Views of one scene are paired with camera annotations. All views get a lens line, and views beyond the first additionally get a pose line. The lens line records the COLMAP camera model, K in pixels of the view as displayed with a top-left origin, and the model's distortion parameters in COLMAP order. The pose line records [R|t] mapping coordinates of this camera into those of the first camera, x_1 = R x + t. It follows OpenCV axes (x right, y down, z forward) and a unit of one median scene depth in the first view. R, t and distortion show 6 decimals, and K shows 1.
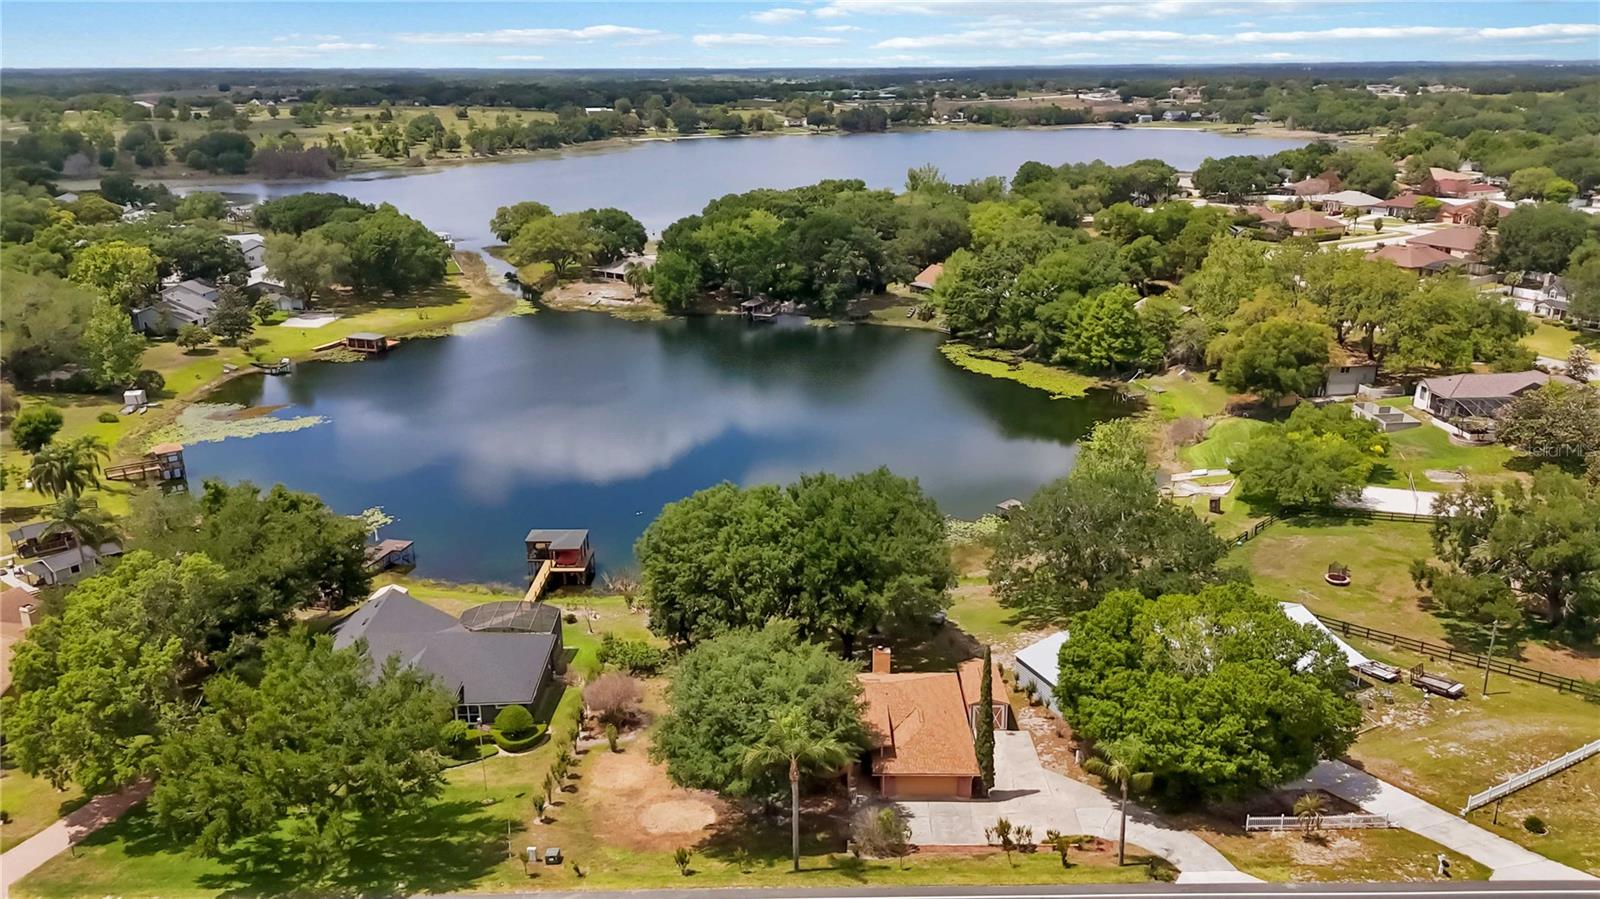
lens RADIAL K [[1156.5, 0, 799.2], [0, 1156.5, 443.5], [0, 0, 1]] dist [0.061646, -0.053913]
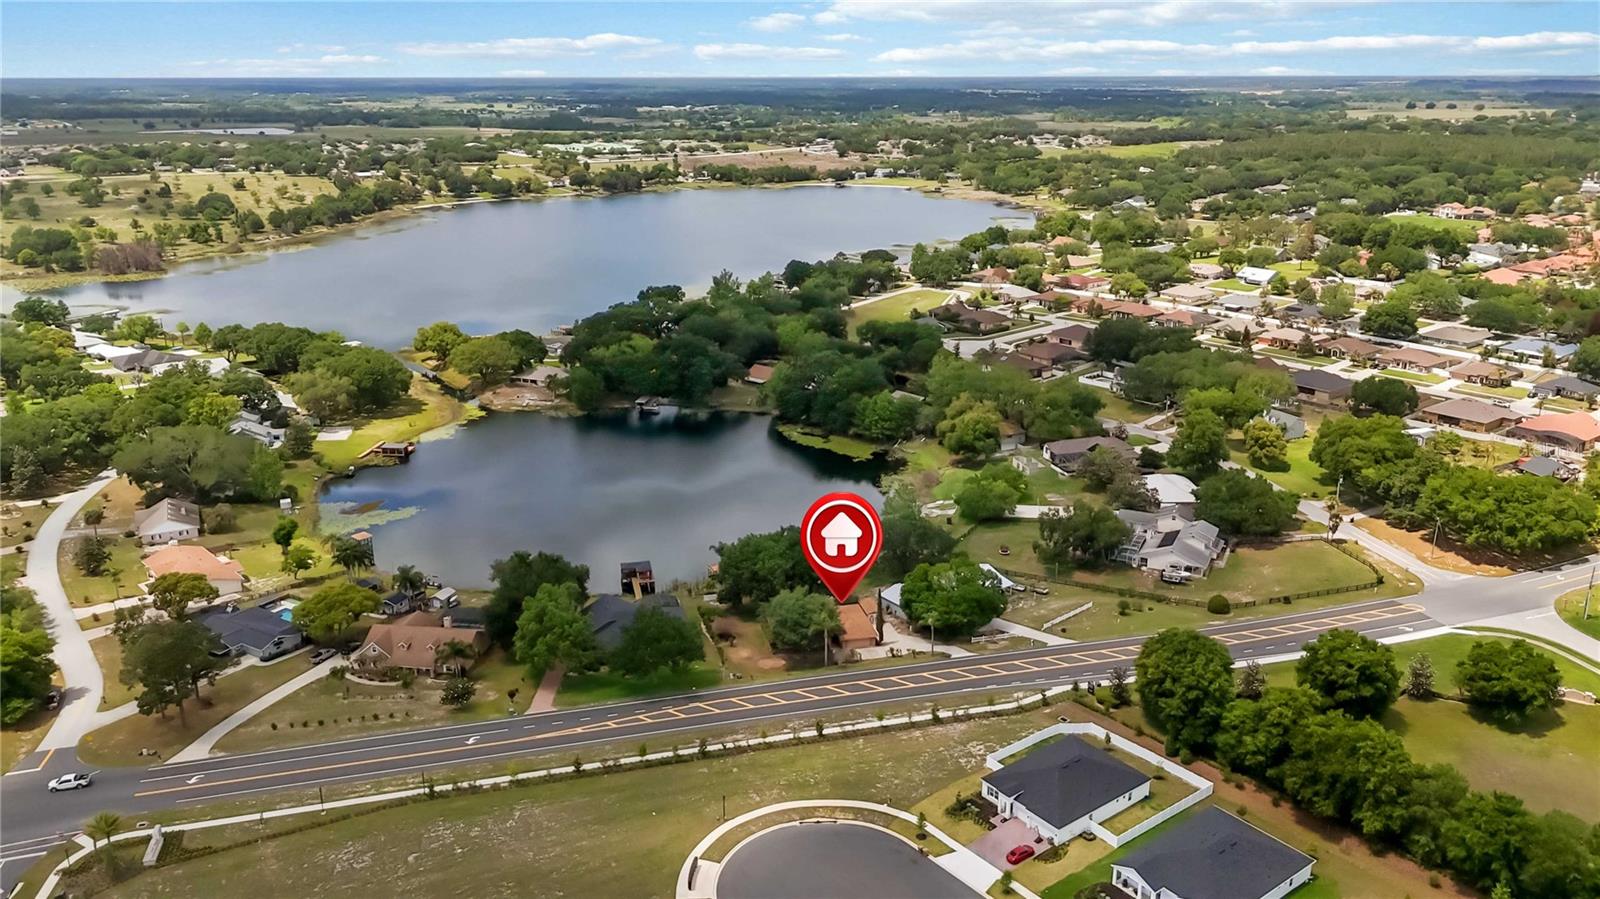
lens RADIAL K [[1156.5, 0, 798.4], [0, 1156.5, 444.4], [0, 0, 1]] dist [0.061646, -0.053913]
pose [[0.972005, -0.066134, 0.225460, -0.253070], [0.067861, 0.997695, 0.000091, -0.072321], [-0.224947, 0.015212, 0.974252, -0.665920]]
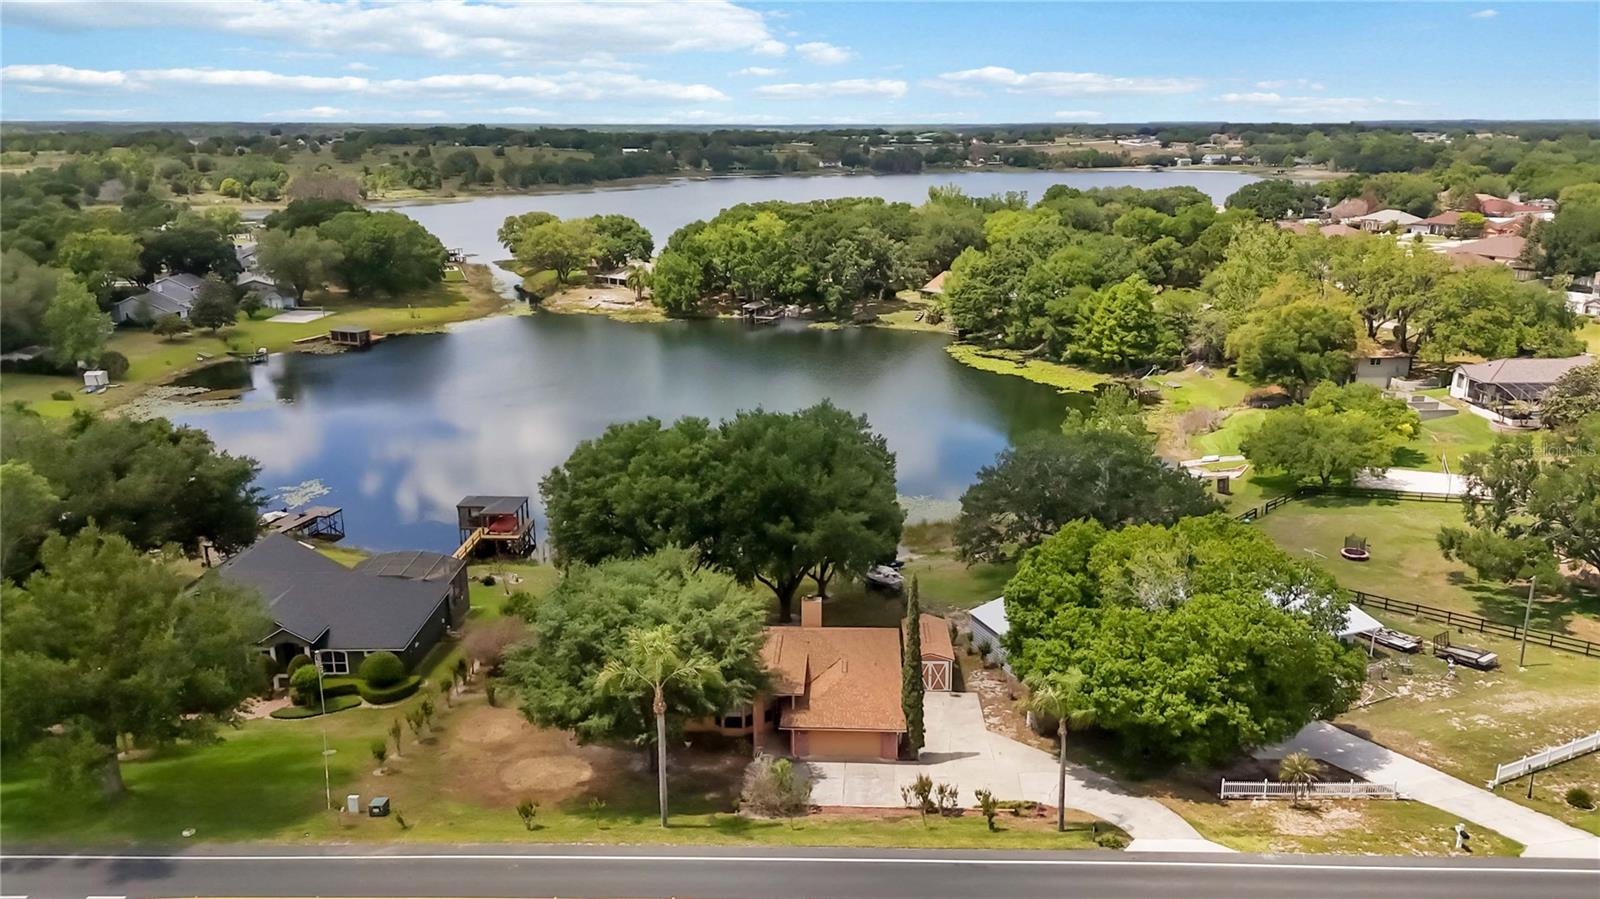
lens RADIAL K [[1156.5, 0, 799.6], [0, 1156.5, 441.3], [0, 0, 1]] dist [0.061646, -0.053913]
pose [[0.999303, 0.013223, -0.034918, 0.044409], [-0.014824, 0.998831, -0.046002, 0.048812], [0.034269, 0.046488, 0.998331, 0.062865]]
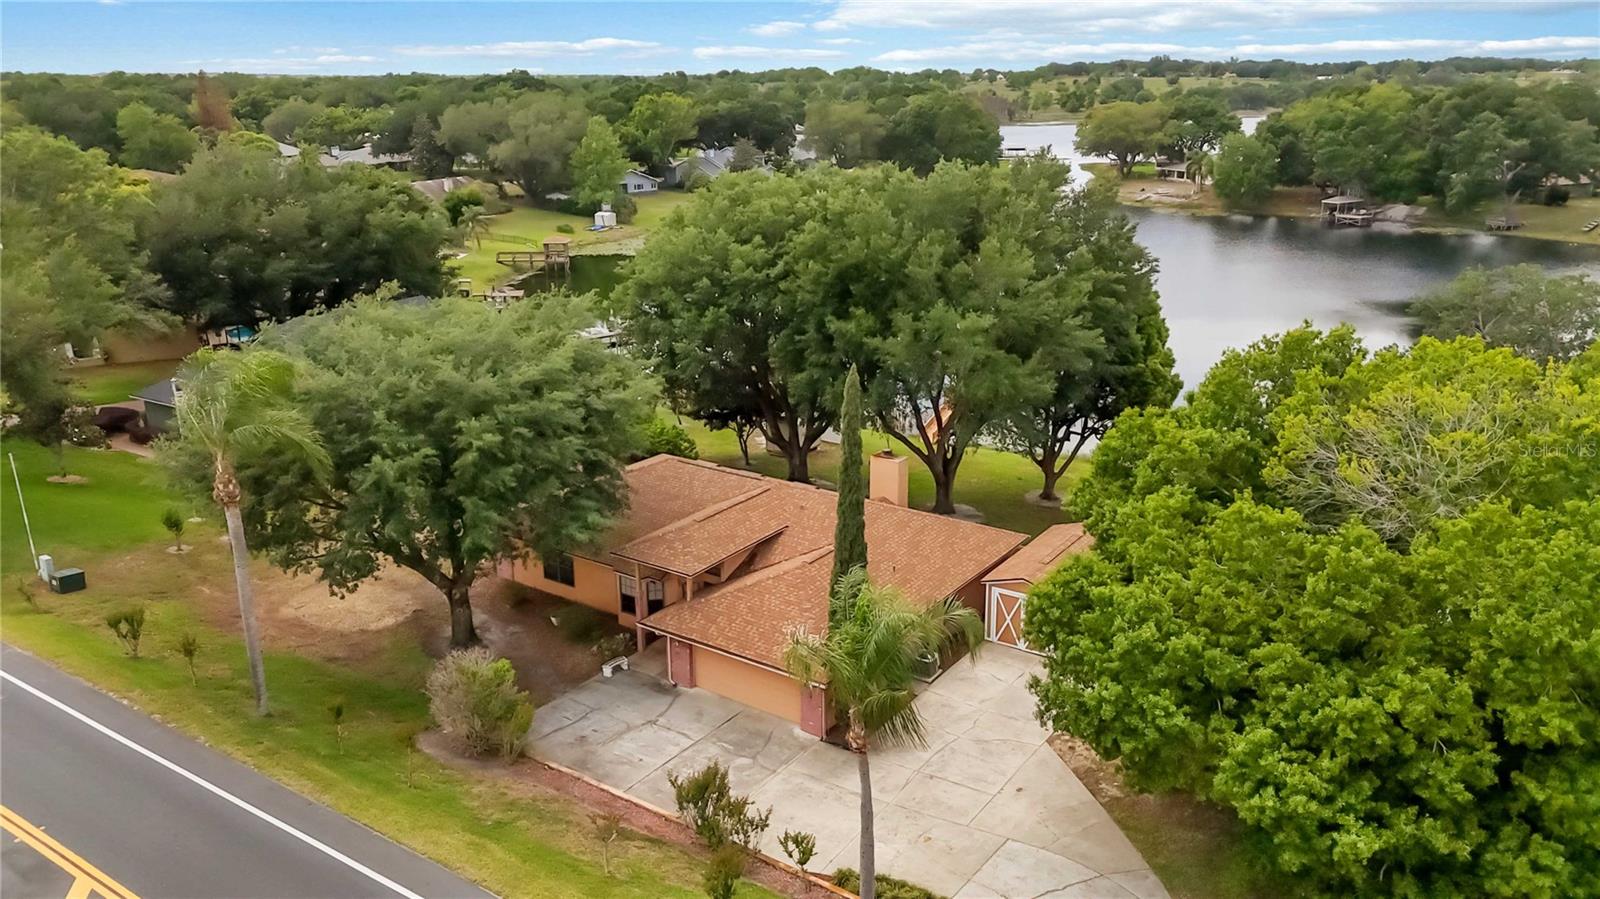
lens RADIAL K [[1156.5, 0, 810.6], [0, 1156.5, 449.6], [0, 0, 1]] dist [0.061646, -0.053913]
pose [[0.824450, 0.170476, -0.539648, 0.154184], [-0.170078, 0.984108, 0.051045, 0.075871], [0.539774, 0.049698, 0.840342, 0.269437]]
